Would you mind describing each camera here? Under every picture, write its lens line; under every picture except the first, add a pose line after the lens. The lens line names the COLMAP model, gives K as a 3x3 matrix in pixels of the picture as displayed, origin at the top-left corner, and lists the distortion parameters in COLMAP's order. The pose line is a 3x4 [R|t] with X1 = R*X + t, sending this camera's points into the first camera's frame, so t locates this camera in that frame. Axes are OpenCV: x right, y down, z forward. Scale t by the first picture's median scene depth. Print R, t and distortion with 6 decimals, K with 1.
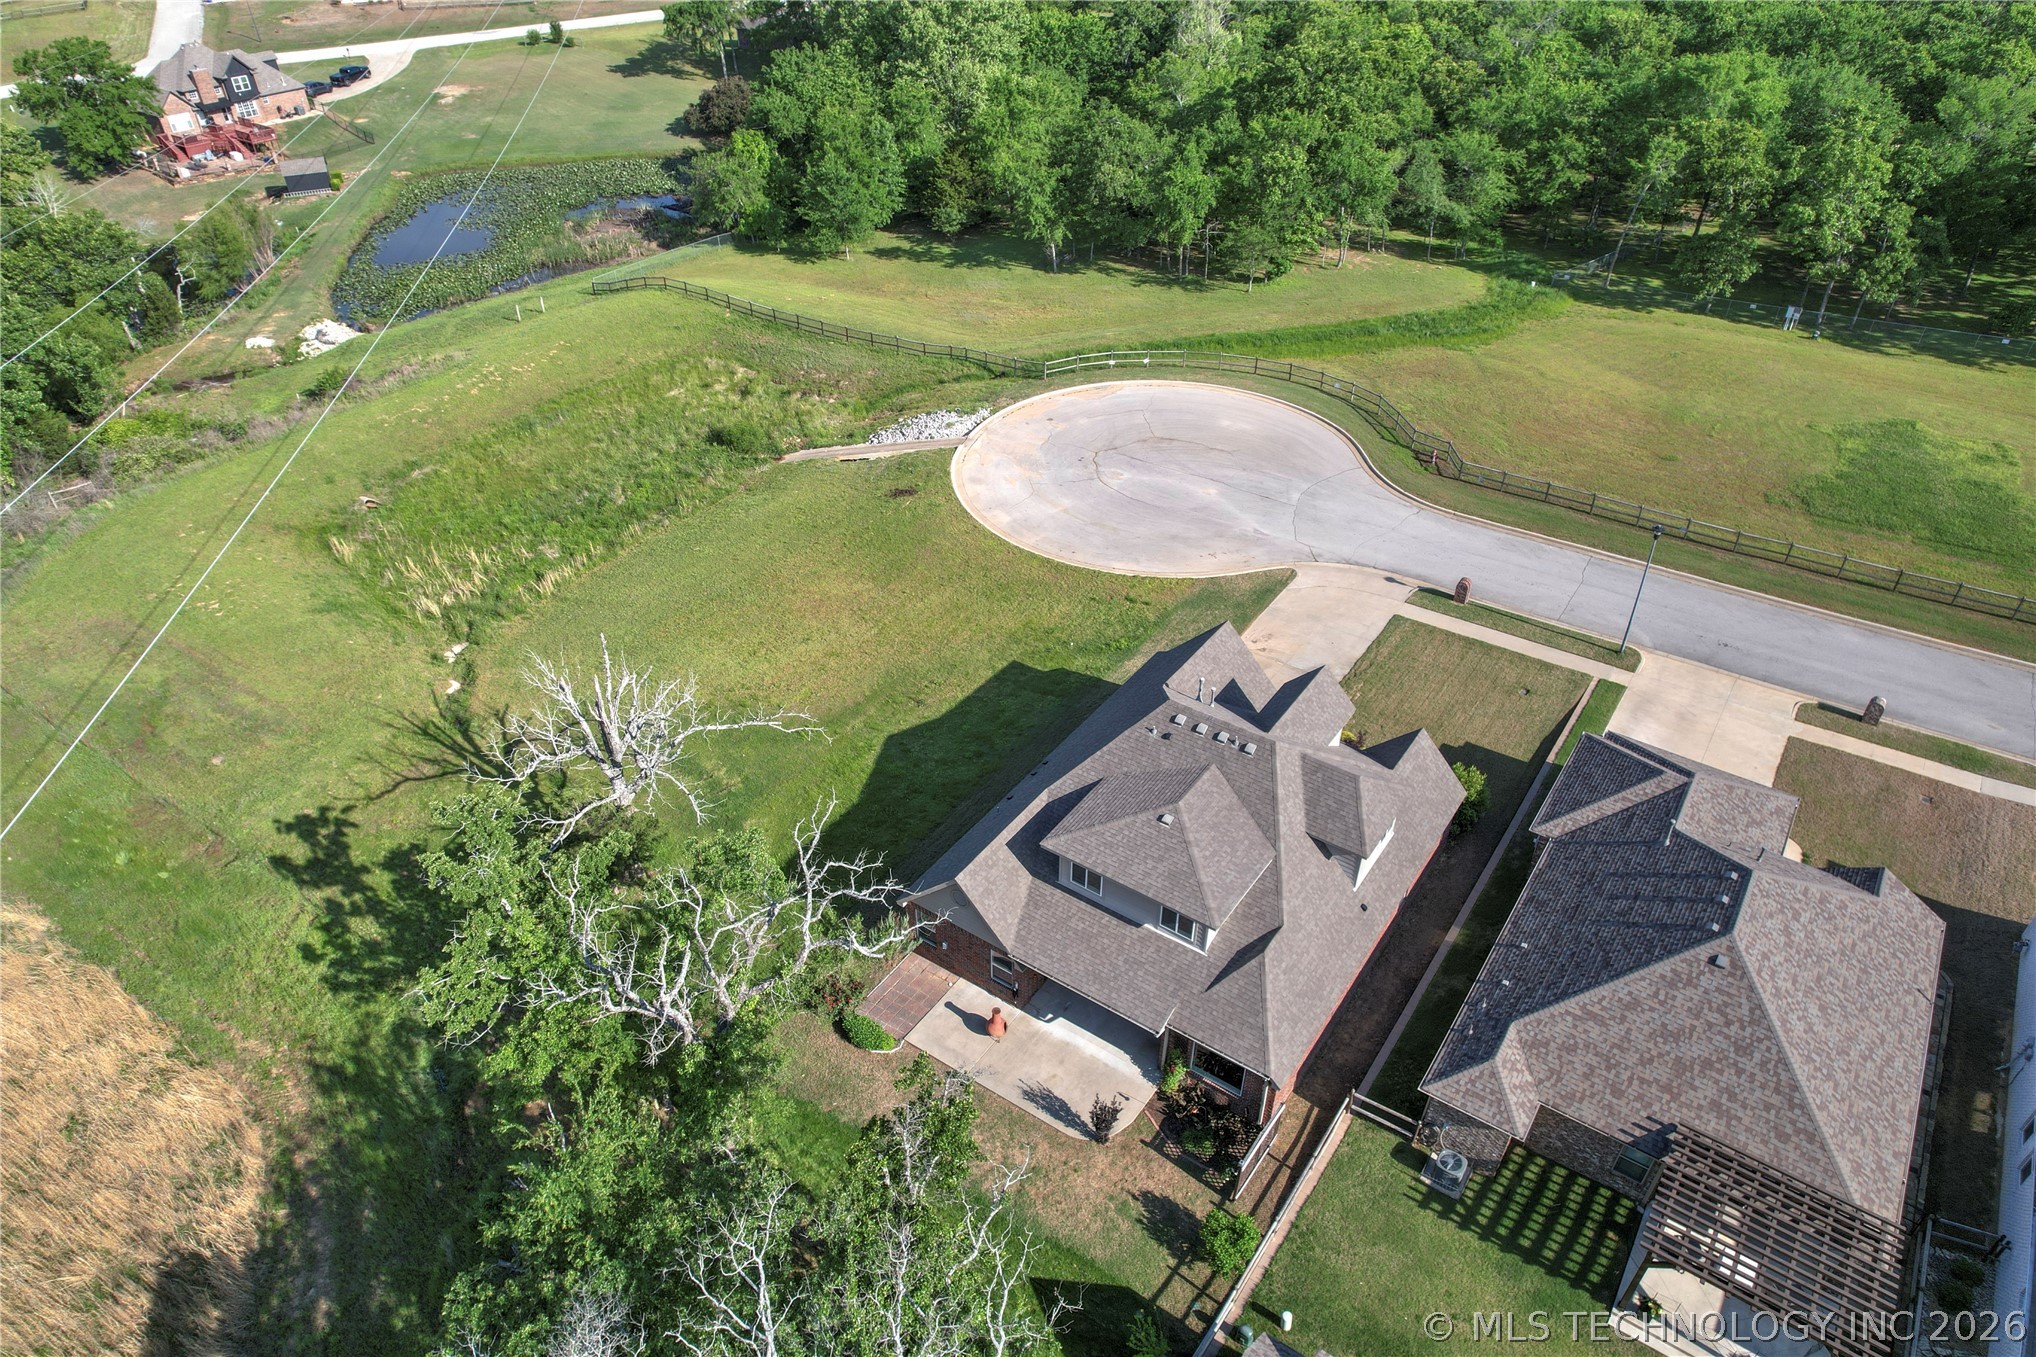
lens RADIAL K [[1304.6, 0, 1018.0], [0, 1304.6, 678.5], [0, 0, 1]] dist [-0.070916, 0.060822]
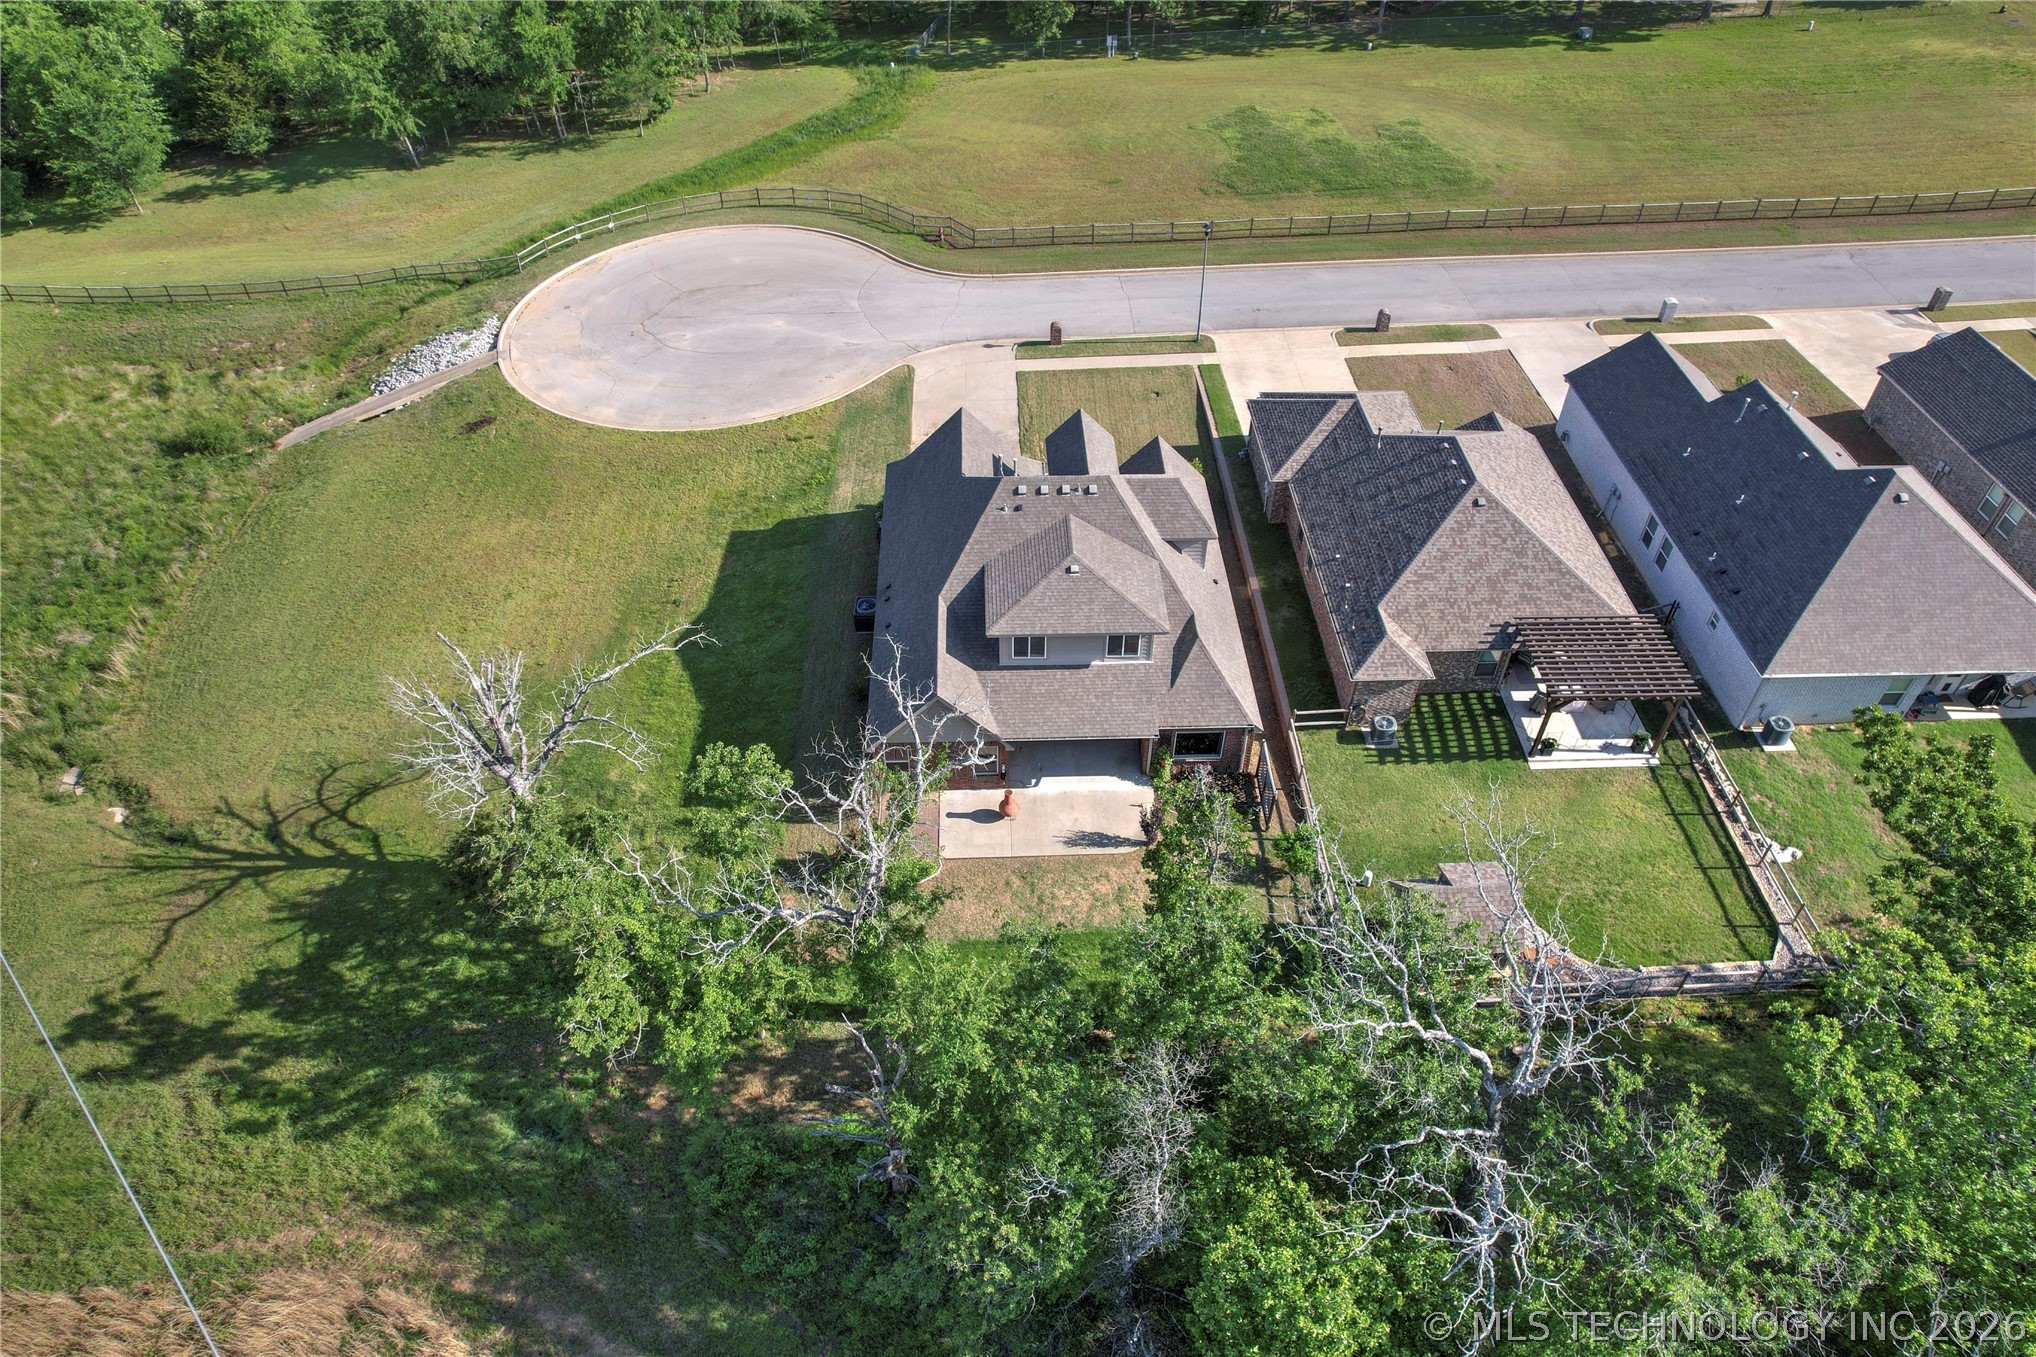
lens RADIAL K [[1304.6, 0, 1018.0], [0, 1304.6, 678.5], [0, 0, 1]] dist [-0.070916, 0.060822]
pose [[0.802606, -0.406480, 0.436575, -0.231689], [0.354667, 0.913648, 0.198641, -0.023254], [-0.479619, -0.004592, 0.877465, 0.020272]]
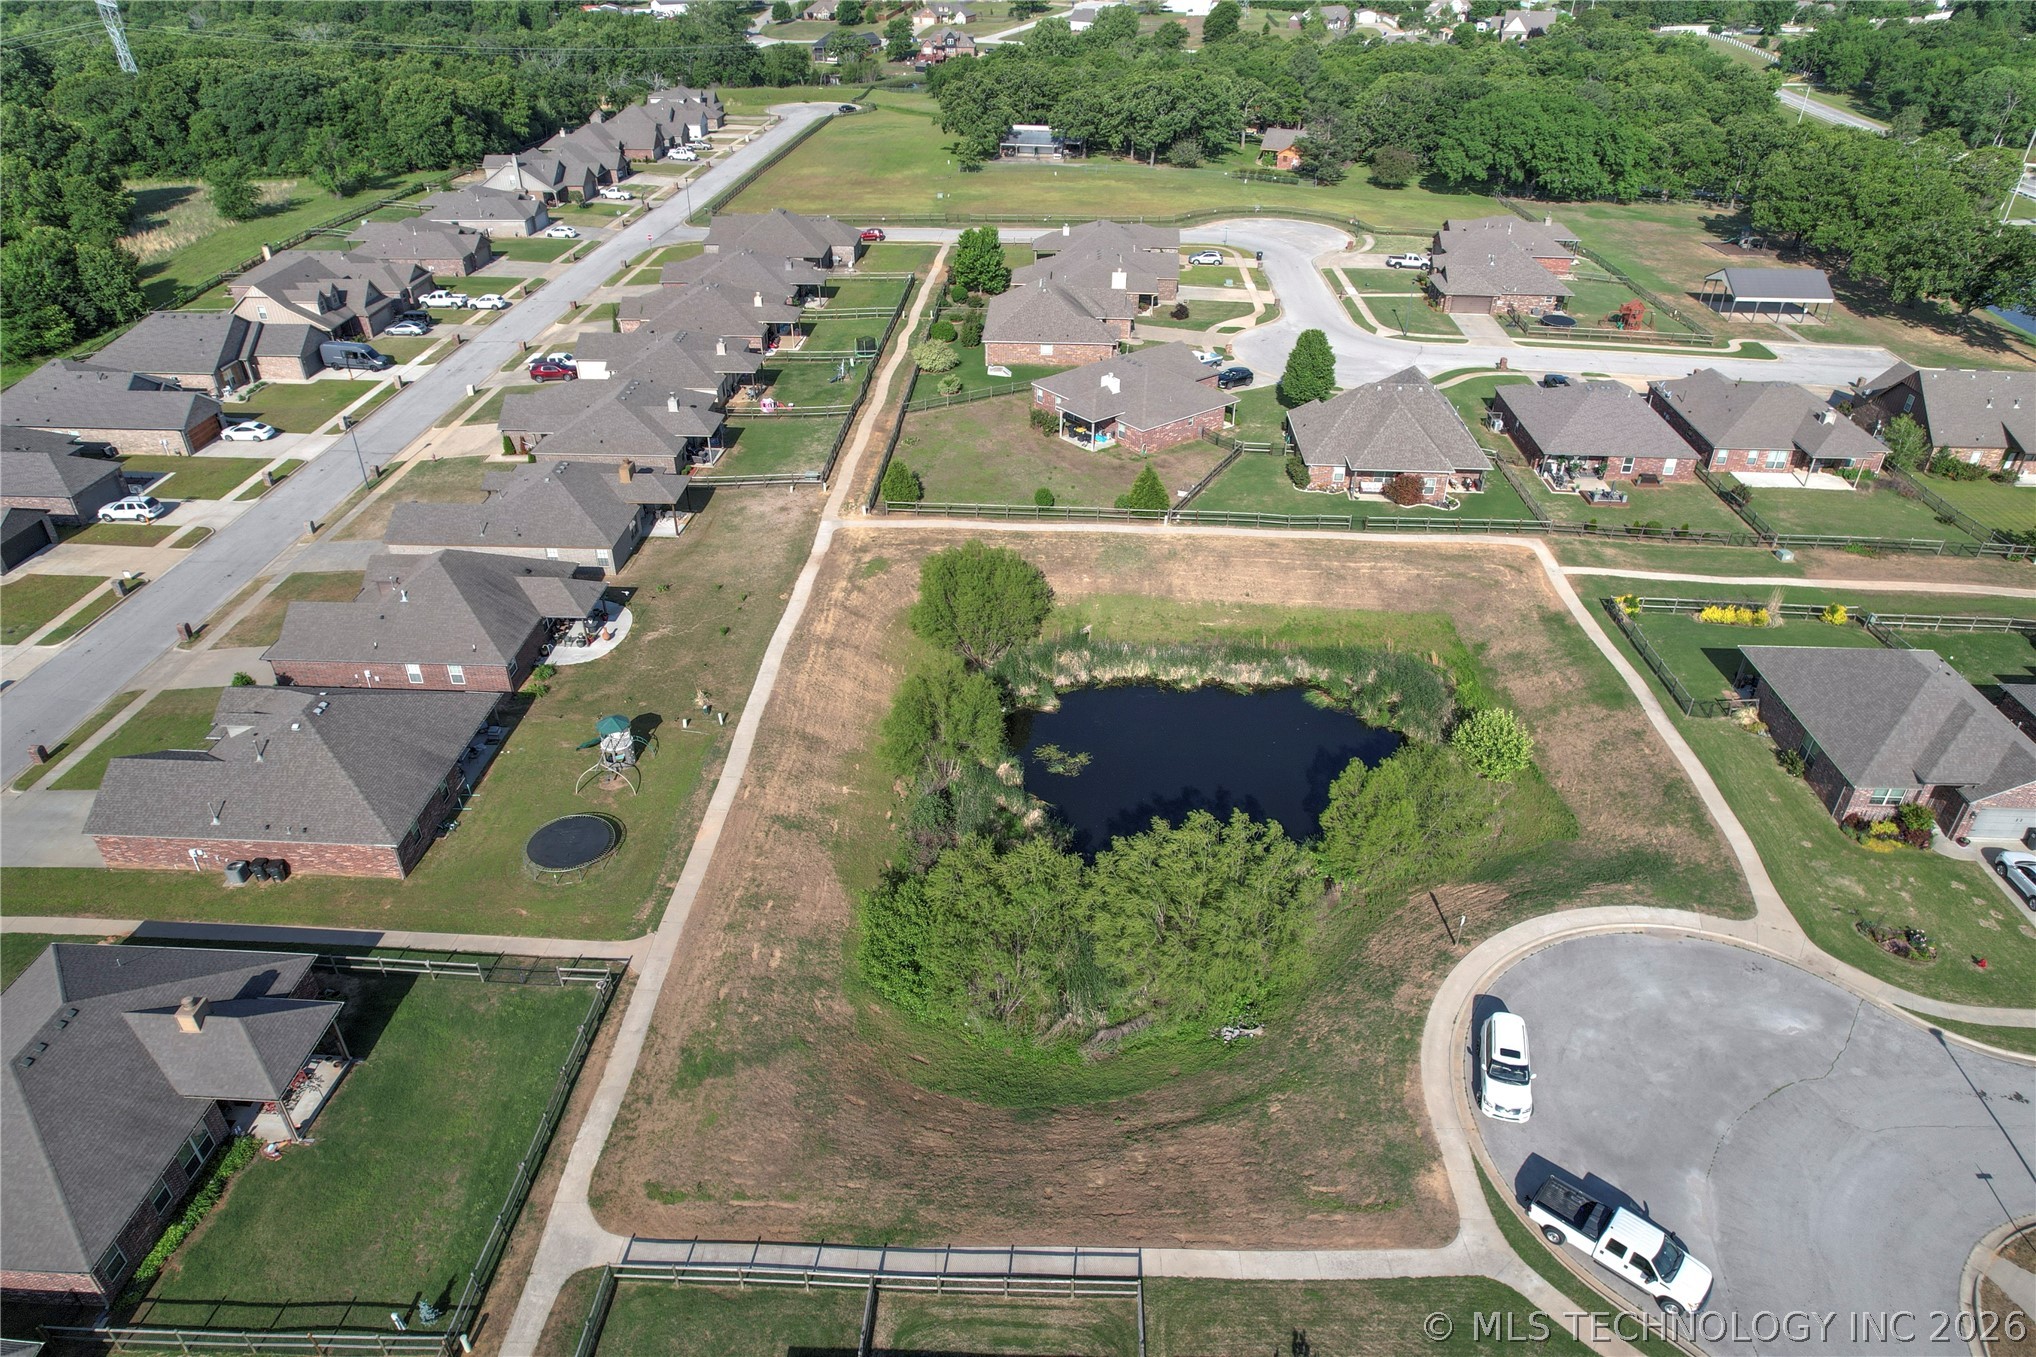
lens RADIAL K [[1304.6, 0, 1018.0], [0, 1304.6, 678.5], [0, 0, 1]] dist [-0.070916, 0.060822]
pose [[0.532385, 0.453352, -0.714870, 4.107170], [-0.505118, 0.847809, 0.161482, 0.376633], [0.679281, 0.275123, 0.680356, -0.867420]]
